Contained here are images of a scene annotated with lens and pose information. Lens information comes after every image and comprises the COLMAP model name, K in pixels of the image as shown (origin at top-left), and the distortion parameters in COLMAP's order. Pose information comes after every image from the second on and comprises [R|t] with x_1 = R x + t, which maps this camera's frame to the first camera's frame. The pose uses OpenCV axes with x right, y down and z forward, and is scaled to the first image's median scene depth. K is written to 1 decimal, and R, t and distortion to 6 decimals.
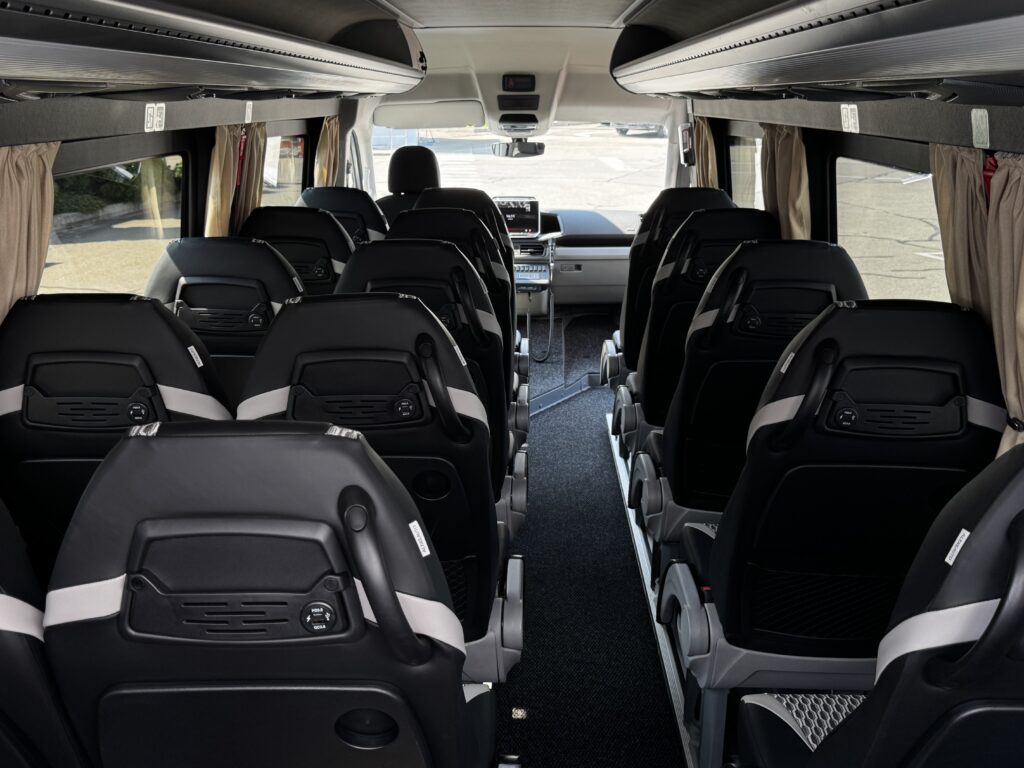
lens RADIAL K [[1020.1, 0, 513.8], [0, 1020.1, 382.1], [0, 0, 1]] dist [0.055305, 0.000000]
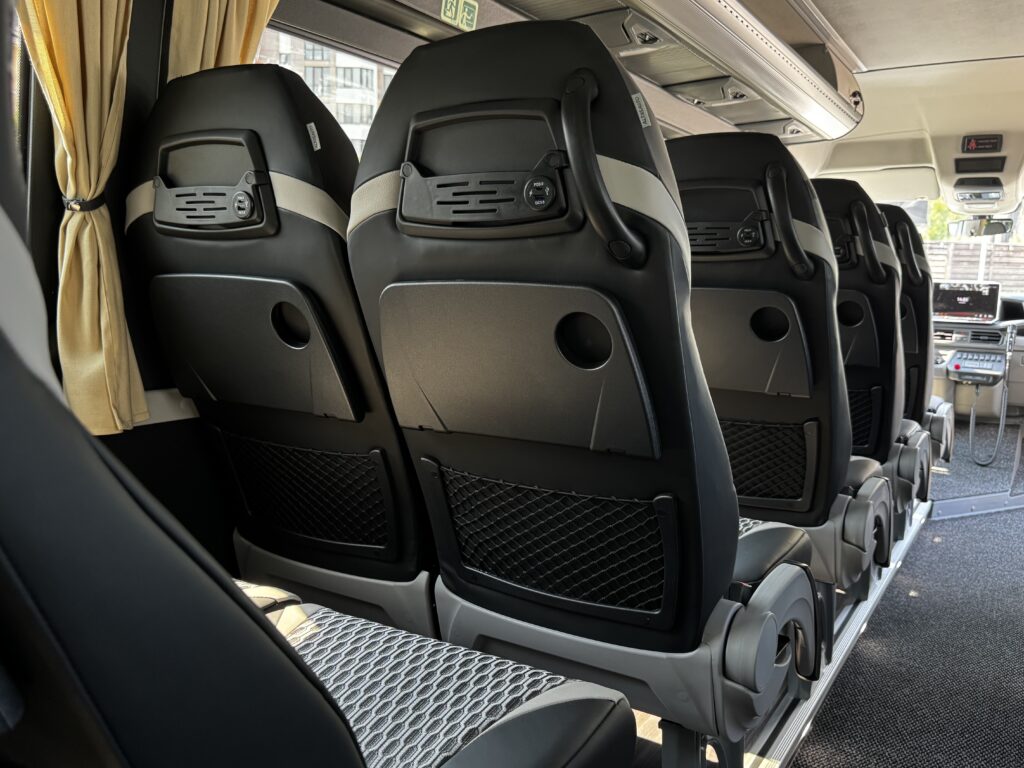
lens RADIAL K [[848.7, 0, 503.4], [0, 848.7, 388.2], [0, 0, 1]] dist [0.064845, -0.121538]
pose [[0.852992, 0.091607, -0.513823, 0.062656], [-0.167967, 0.980284, -0.104071, 0.082144], [0.494158, 0.175077, 0.851561, 0.231603]]
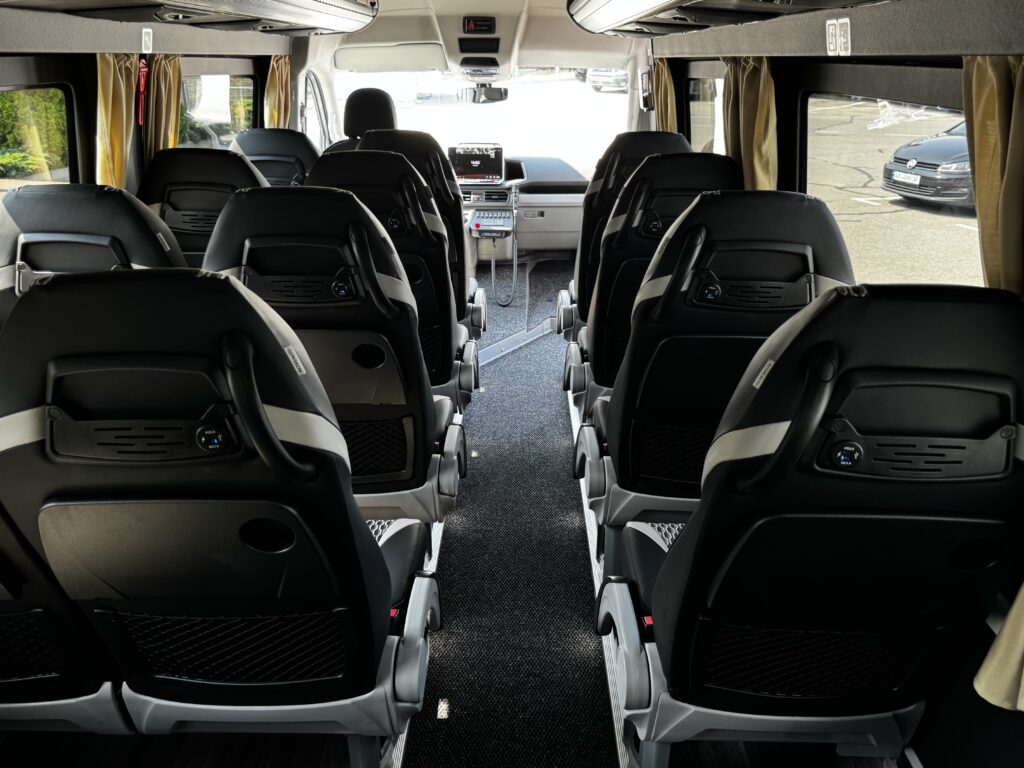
lens RADIAL K [[848.7, 0, 514.9], [0, 848.7, 386.0], [0, 0, 1]] dist [0.064845, -0.121538]
pose [[0.999946, 0.001274, 0.010341, 0.037948], [-0.002238, 0.995596, 0.093720, -0.026452], [-0.010176, -0.093738, 0.995545, 0.173695]]
